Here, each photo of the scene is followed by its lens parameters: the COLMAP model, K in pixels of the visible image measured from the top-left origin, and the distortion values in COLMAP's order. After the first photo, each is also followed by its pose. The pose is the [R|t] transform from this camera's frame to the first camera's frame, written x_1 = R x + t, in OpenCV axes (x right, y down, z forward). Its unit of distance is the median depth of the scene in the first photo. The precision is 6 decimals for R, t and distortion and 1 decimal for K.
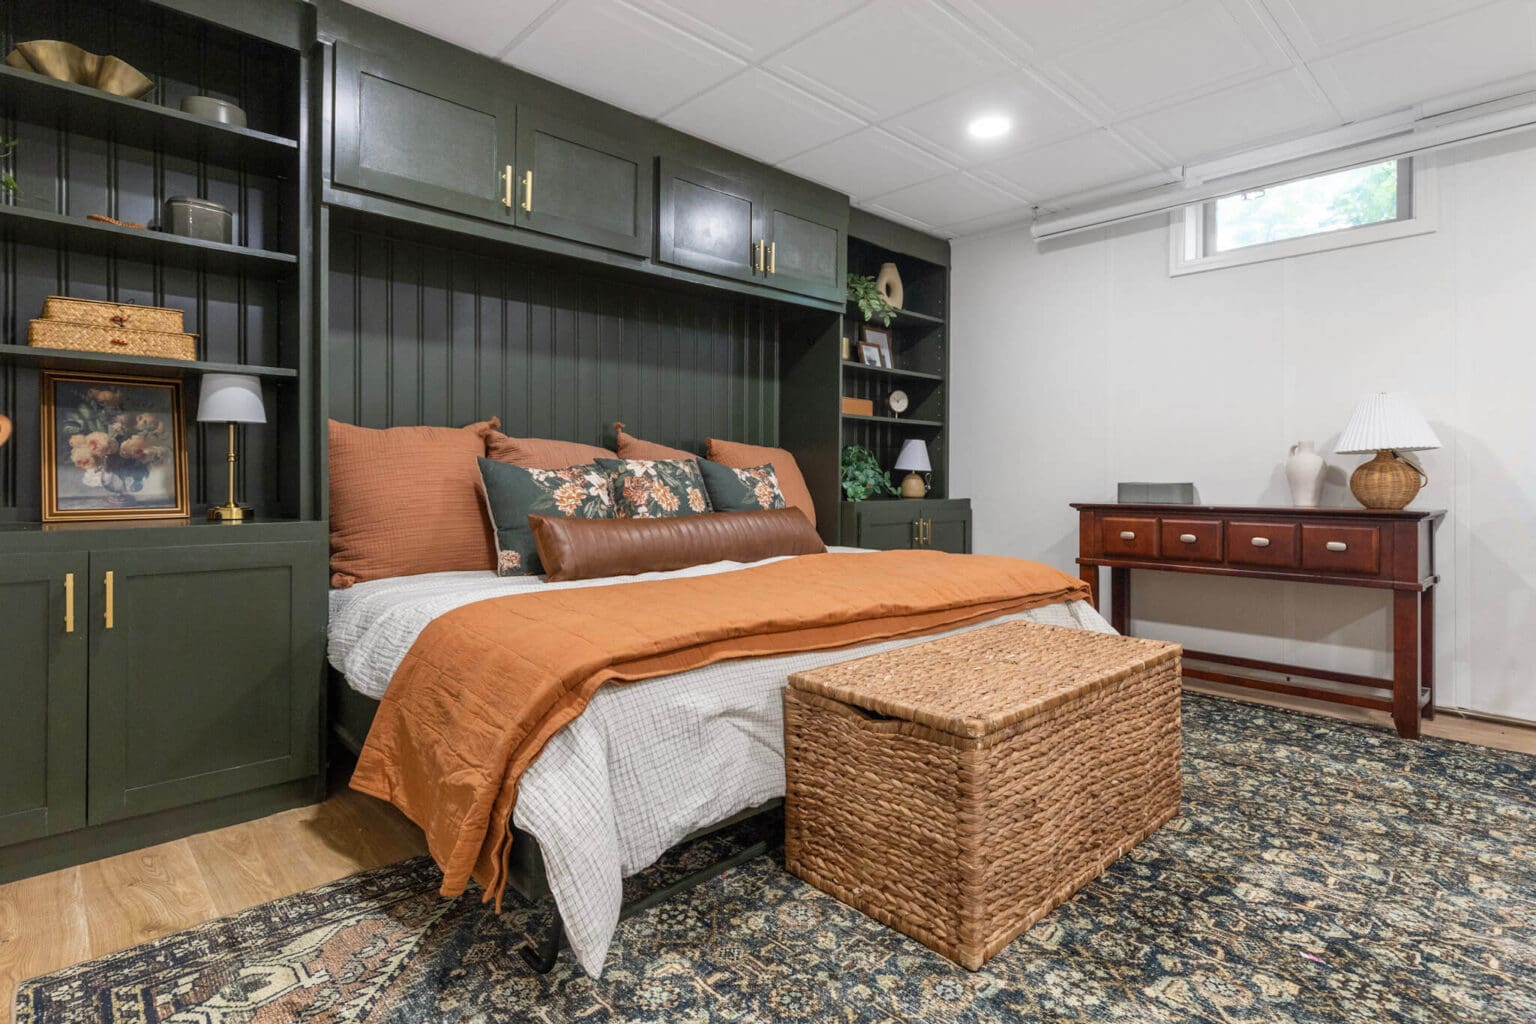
lens RADIAL K [[778.1, 0, 770.8], [0, 778.1, 474.1], [0, 0, 1]] dist [-0.002294, 0.000218]
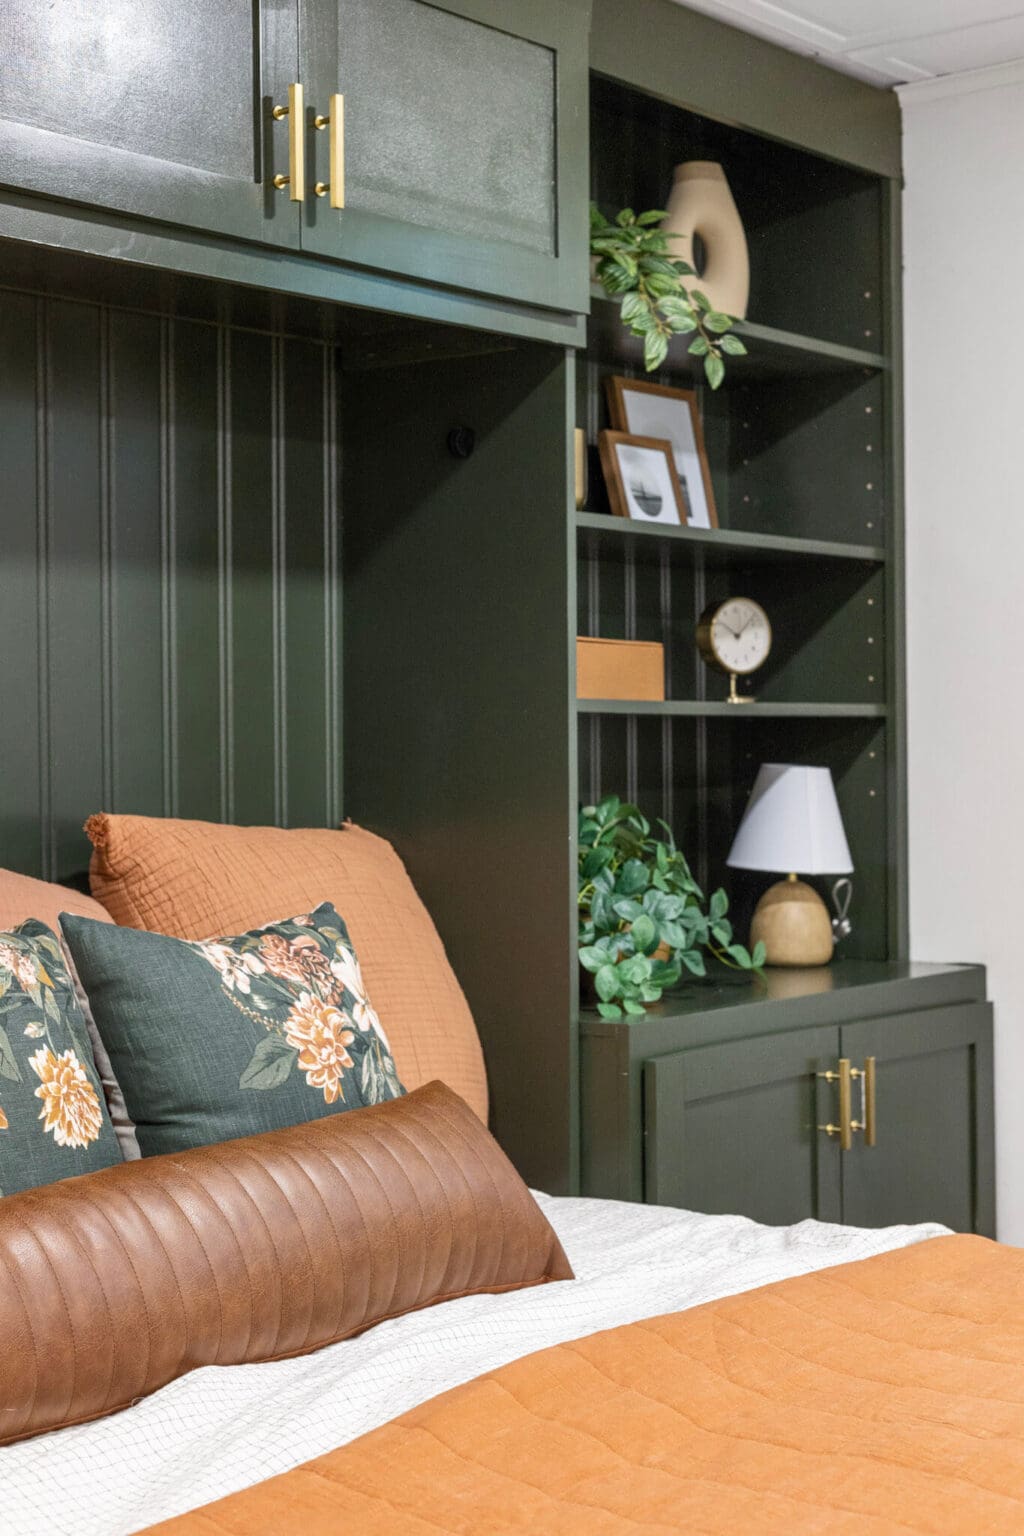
lens RADIAL K [[2315.3, 0, 514.3], [0, 2315.3, 697.2], [0, 0, 1]] dist [0.032716, 0.000000]
pose [[0.991326, -0.013243, 0.130759, -0.048843], [0.015938, 0.999681, -0.019579, -0.081268], [-0.130458, 0.021493, 0.991221, 0.225578]]
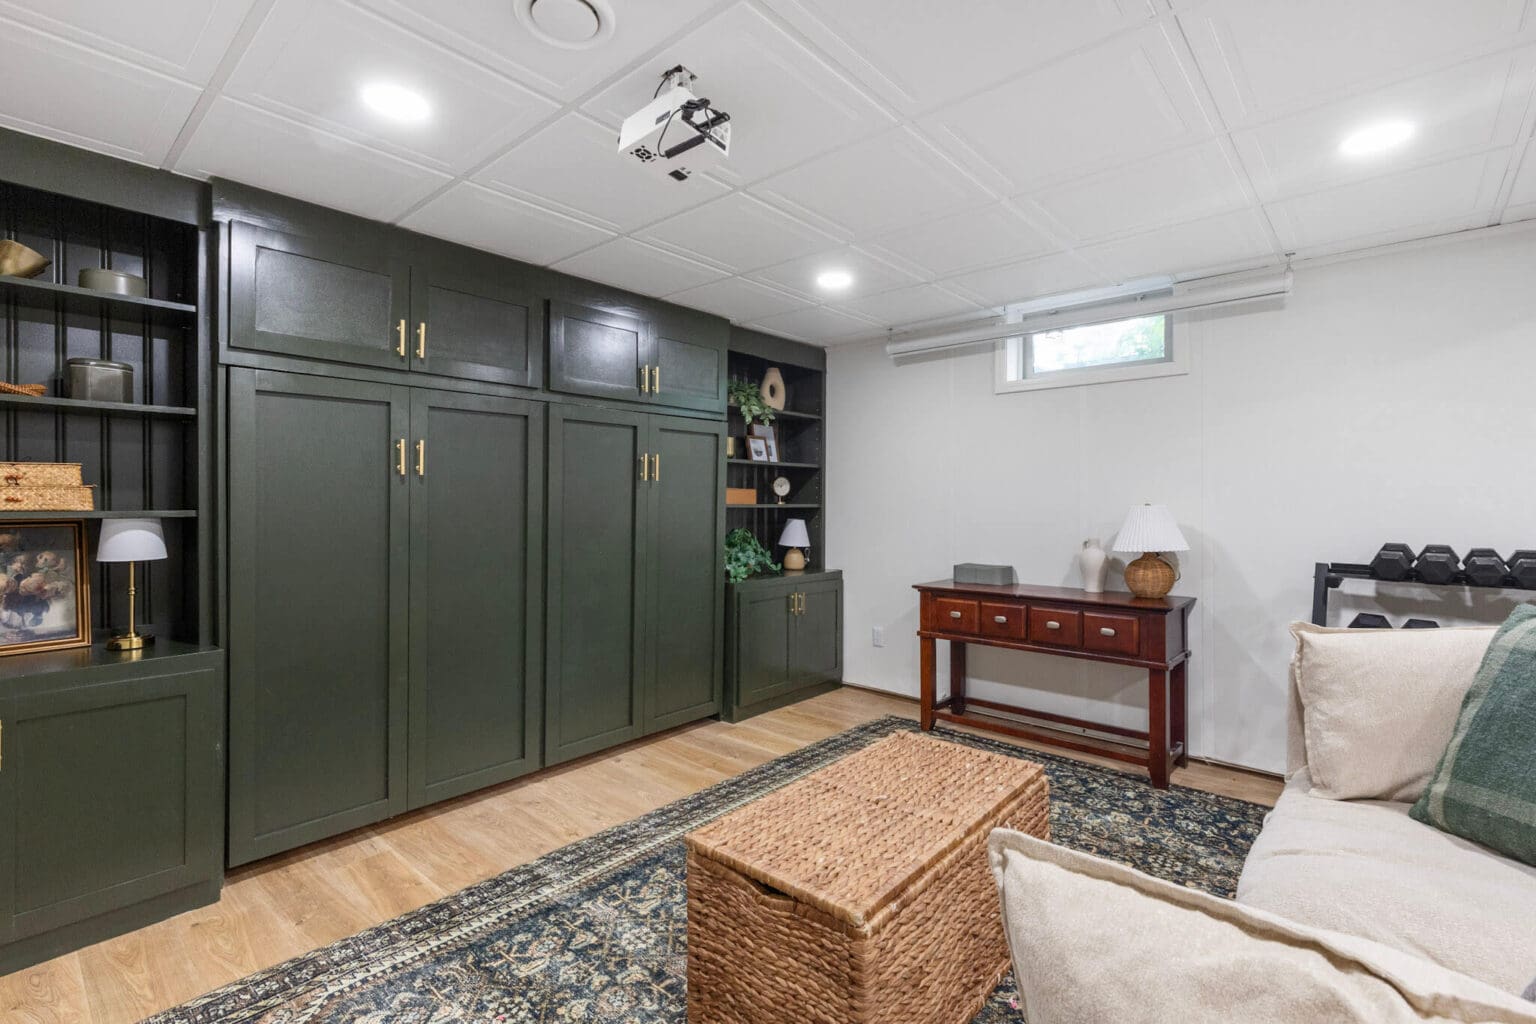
lens RADIAL K [[699.3, 0, 780.0], [0, 699.3, 497.7], [0, 0, 1]] dist [0.003740, -0.000017]
pose [[0.996004, -0.003108, 0.089256, 0.101677], [0.003313, 0.999992, -0.002151, -0.110833], [-0.089249, 0.002438, 0.996006, -0.057981]]
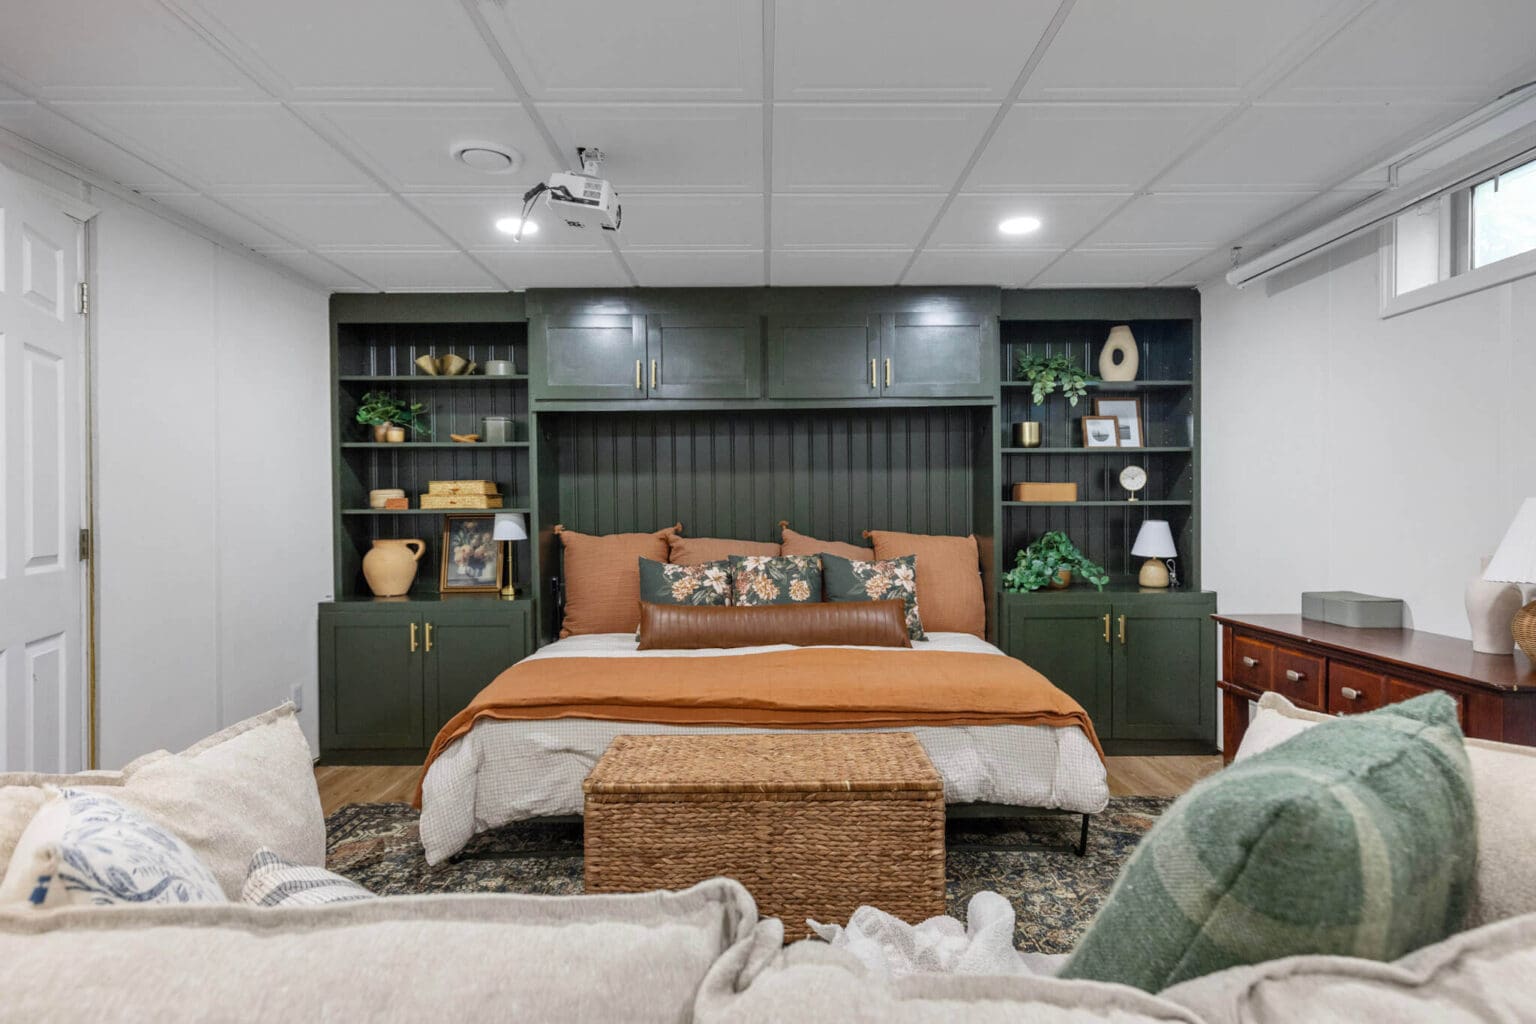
lens RADIAL K [[819.5, 0, 772.7], [0, 819.5, 505.4], [0, 0, 1]] dist [0.010196, 0.000376]
pose [[0.726975, -0.009512, -0.686598, 0.757932], [0.013226, 0.999913, 0.000151, -0.100958], [0.686537, -0.009190, 0.727037, 0.040905]]
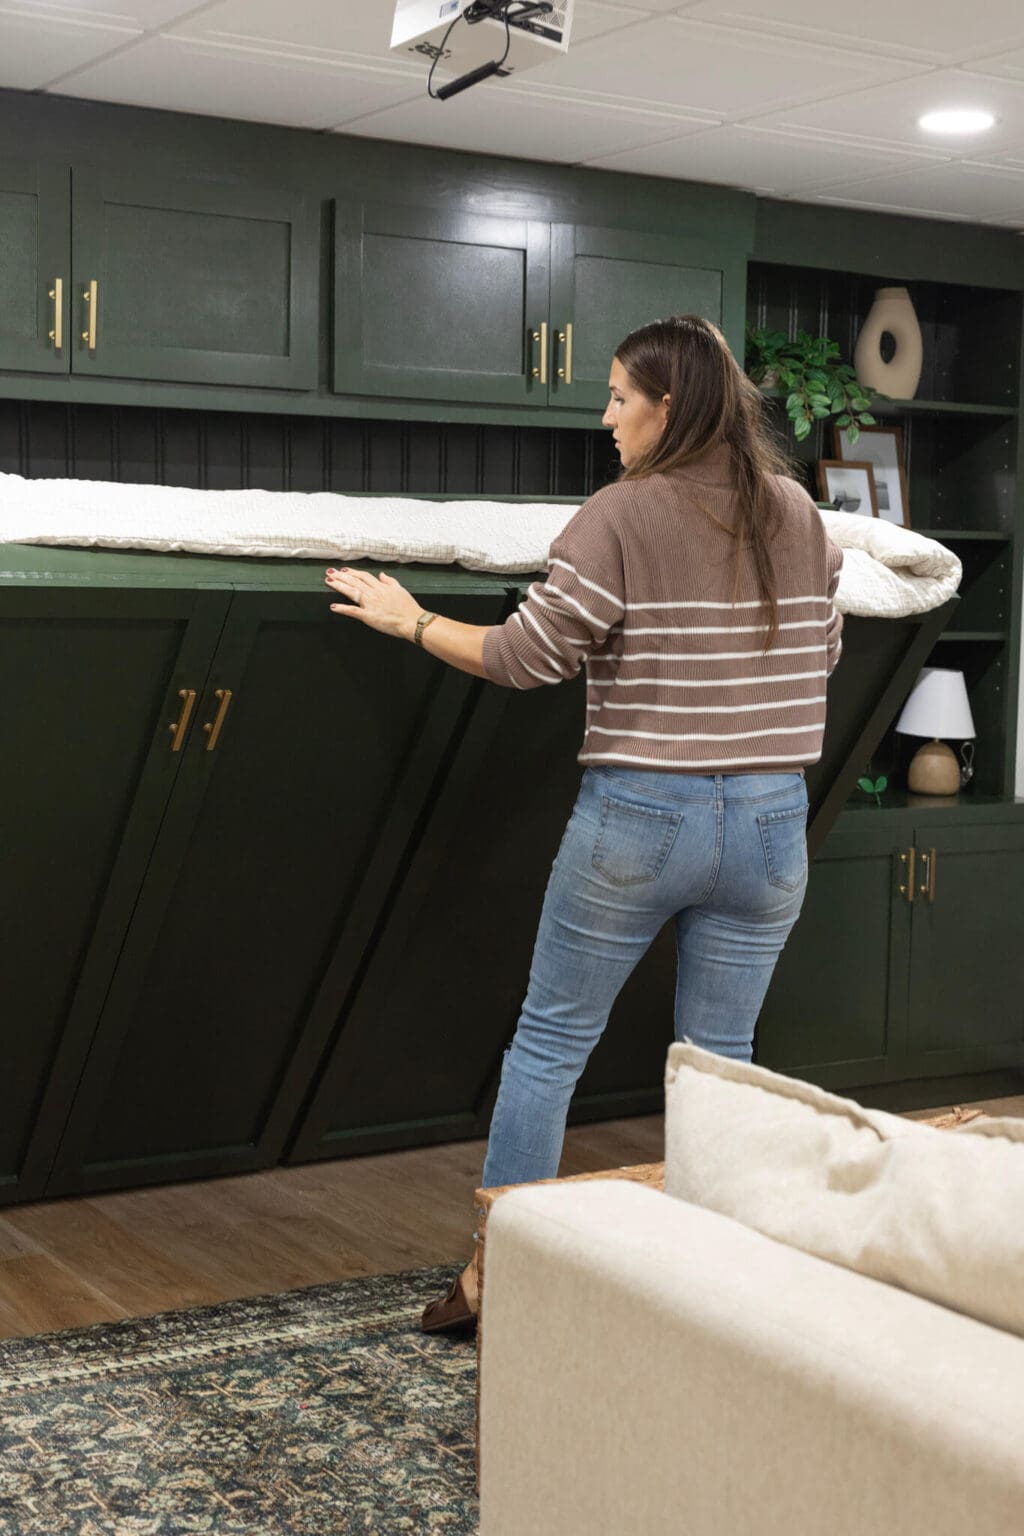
lens RADIAL K [[2221.4, 0, 503.9], [0, 2221.4, 762.8], [0, 0, 1]] dist [0.023367, 0.000000]
pose [[0.978924, 0.026113, -0.202548, 0.297946], [-0.009785, 0.996650, 0.081199, -0.140236], [0.203990, -0.077505, 0.975900, -0.528406]]
